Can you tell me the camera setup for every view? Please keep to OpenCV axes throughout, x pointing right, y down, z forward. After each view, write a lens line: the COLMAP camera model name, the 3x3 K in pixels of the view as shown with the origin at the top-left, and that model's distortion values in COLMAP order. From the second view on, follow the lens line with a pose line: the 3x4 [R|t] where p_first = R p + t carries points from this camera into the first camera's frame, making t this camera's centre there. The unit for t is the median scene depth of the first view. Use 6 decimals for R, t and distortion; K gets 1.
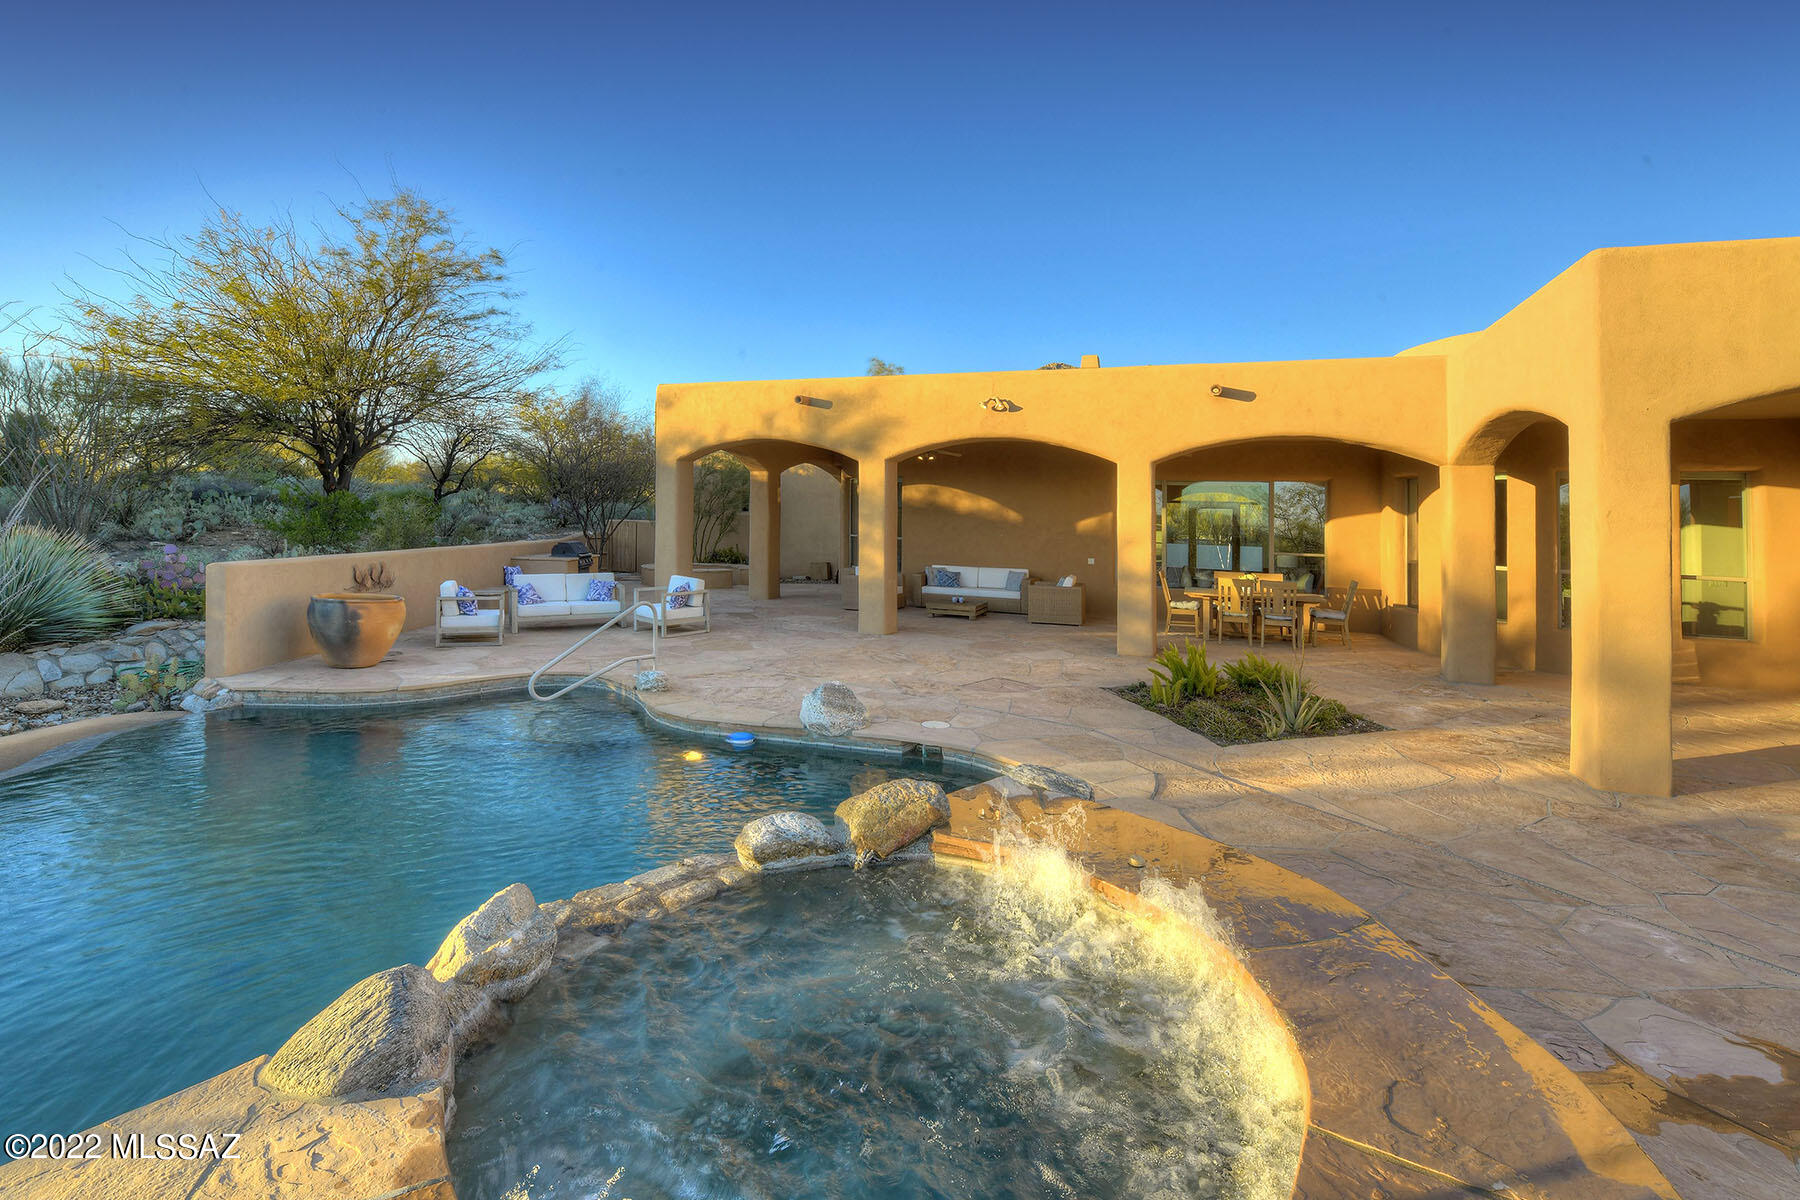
lens RADIAL K [[757.9, 0, 900.0], [0, 757.9, 600.0], [0, 0, 1]] dist [0.000324, -0.000037]
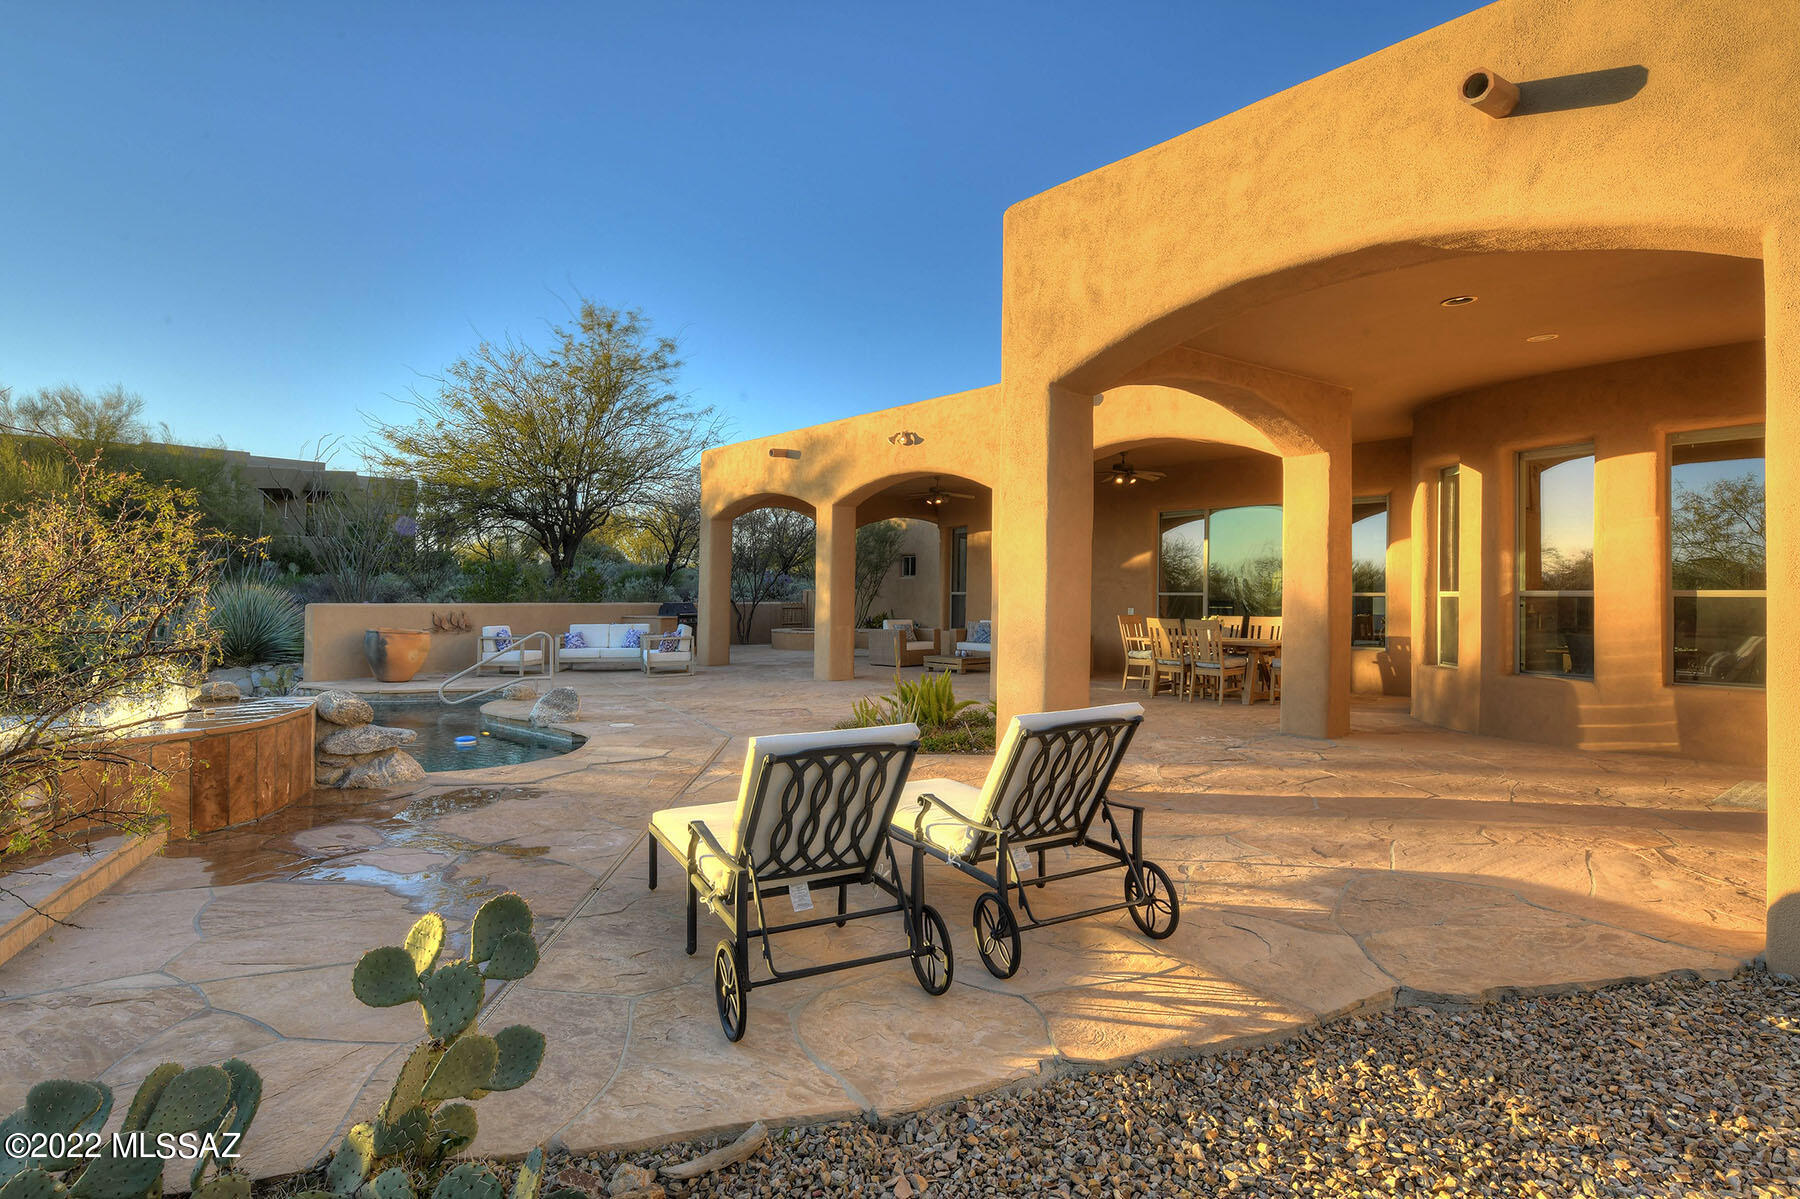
lens RADIAL K [[984.7, 0, 900.0], [0, 984.7, 599.5], [0, 0, 1]] dist [0.001304, 0.000321]
pose [[0.870402, -0.019340, -0.491962, 0.672880], [-0.033488, 0.994589, -0.098346, 0.061738], [0.491202, 0.102076, 0.865044, -0.051124]]
